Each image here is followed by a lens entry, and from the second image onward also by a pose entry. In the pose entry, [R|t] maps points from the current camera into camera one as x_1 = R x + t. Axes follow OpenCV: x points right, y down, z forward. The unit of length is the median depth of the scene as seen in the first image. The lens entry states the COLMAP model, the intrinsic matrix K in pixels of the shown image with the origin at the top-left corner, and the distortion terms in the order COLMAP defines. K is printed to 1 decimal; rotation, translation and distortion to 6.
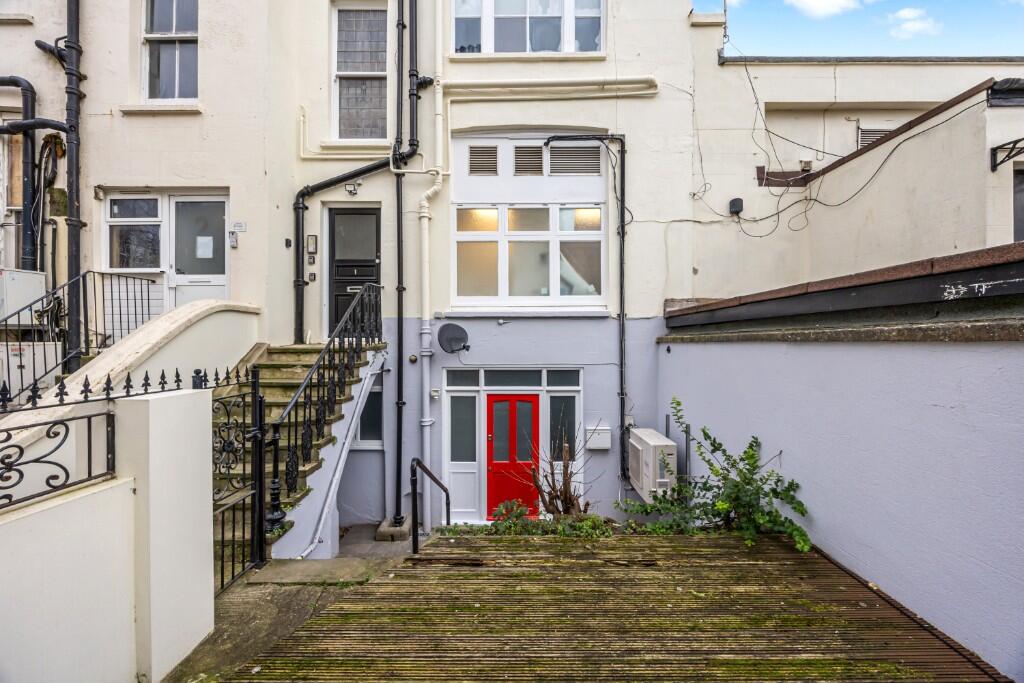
lens RADIAL K [[392.0, 0, 512.0], [0, 392.0, 341.5], [0, 0, 1]] dist [-0.003741, -0.000213]
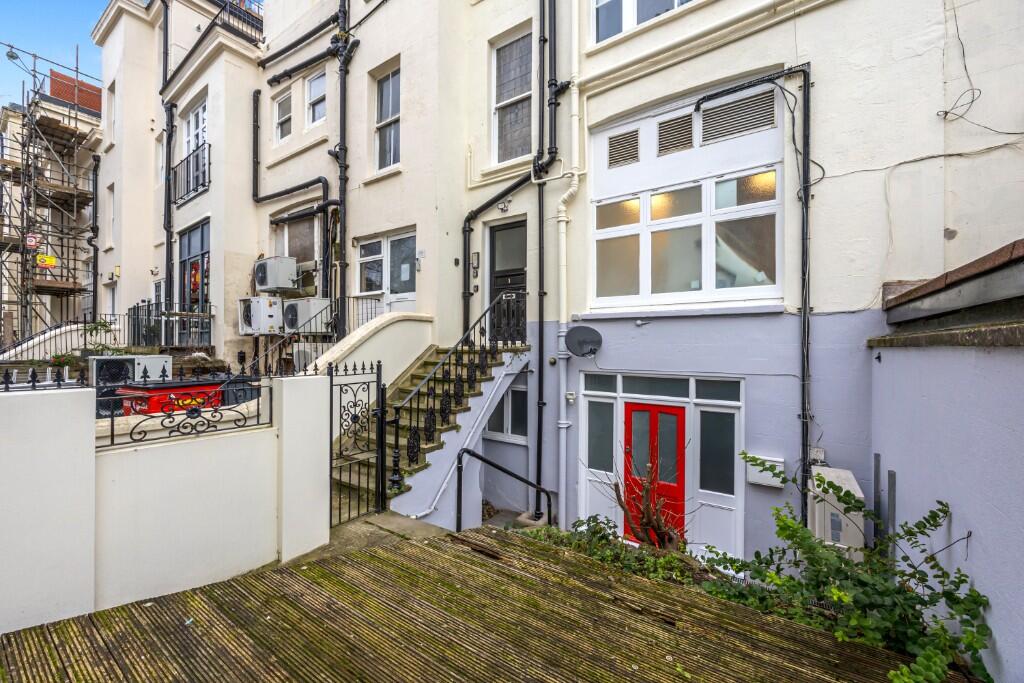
lens RADIAL K [[408.8, 0, 509.0], [0, 408.8, 343.4], [0, 0, 1]] dist [-0.000790, 0.000059]
pose [[0.821747, 0.002868, -0.569846, 0.265983], [-0.004679, 0.999988, -0.001713, 0.000192], [0.569834, 0.004074, 0.821750, 0.057275]]
